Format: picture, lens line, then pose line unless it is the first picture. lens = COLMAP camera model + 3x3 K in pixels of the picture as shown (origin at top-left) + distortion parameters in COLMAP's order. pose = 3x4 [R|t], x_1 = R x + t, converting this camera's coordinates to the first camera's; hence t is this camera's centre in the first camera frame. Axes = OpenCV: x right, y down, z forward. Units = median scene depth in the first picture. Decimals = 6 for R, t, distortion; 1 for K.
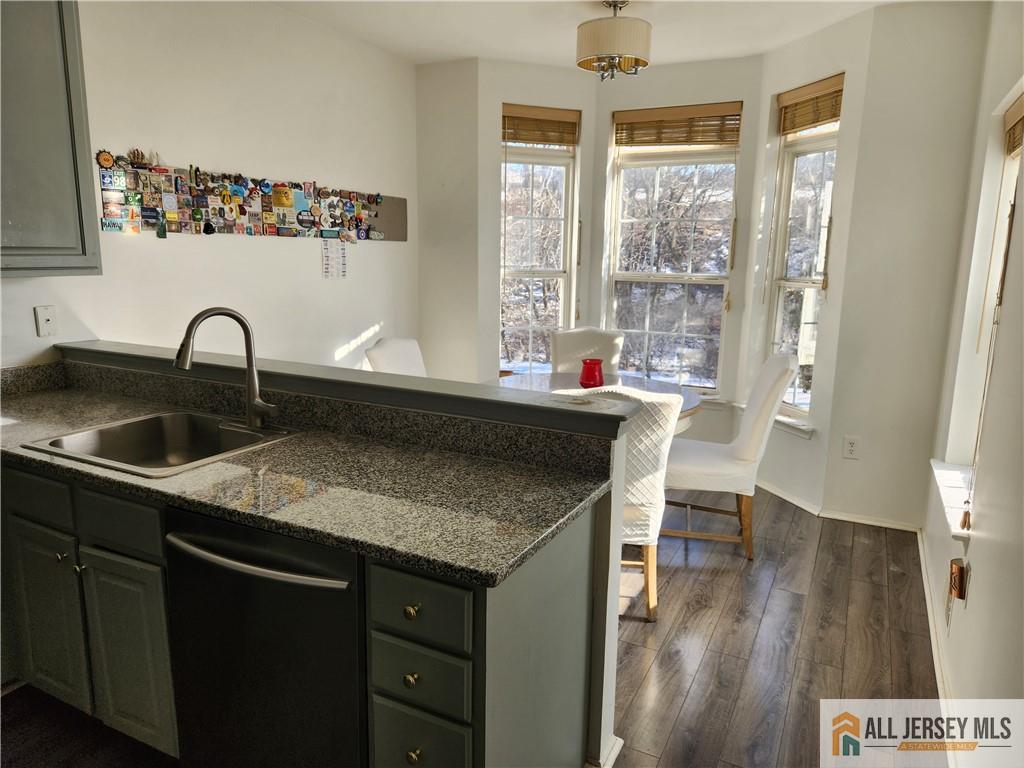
lens RADIAL K [[688.9, 0, 517.7], [0, 688.9, 386.5], [0, 0, 1]] dist [0.059321, -0.040300]
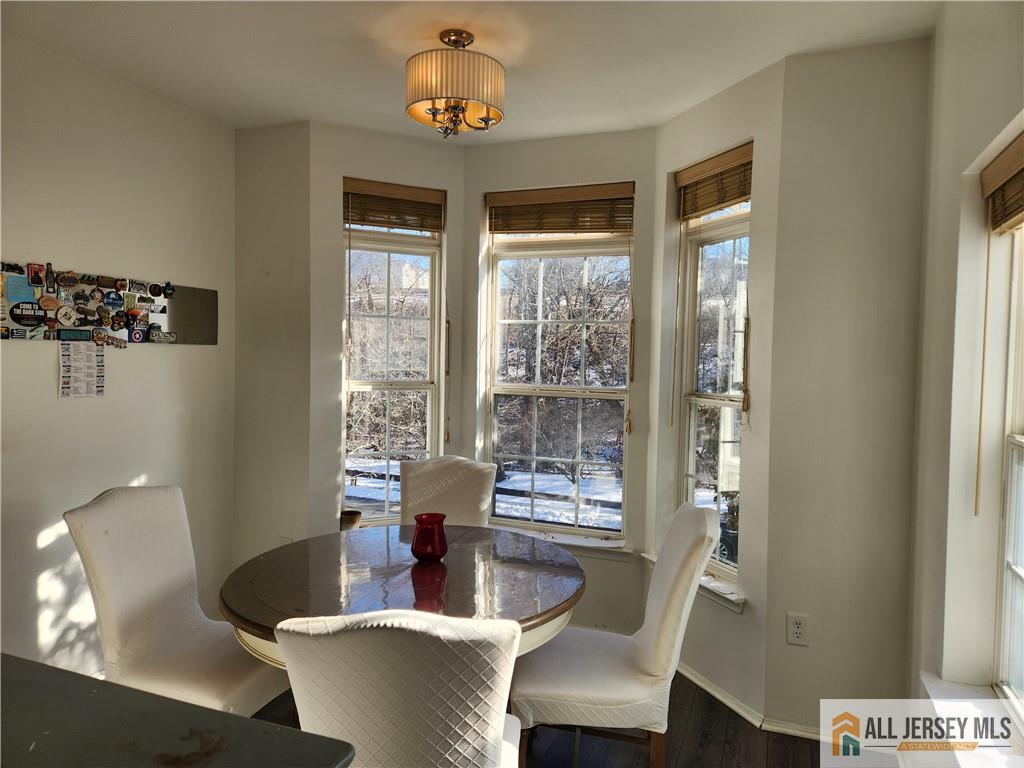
lens RADIAL K [[688.9, 0, 510.6], [0, 688.9, 388.2], [0, 0, 1]] dist [0.059321, -0.040300]
pose [[0.995803, -0.002034, 0.091501, 0.103514], [0.015119, 0.989674, -0.142536, -0.053772], [-0.090266, 0.143321, 0.985551, 0.246150]]
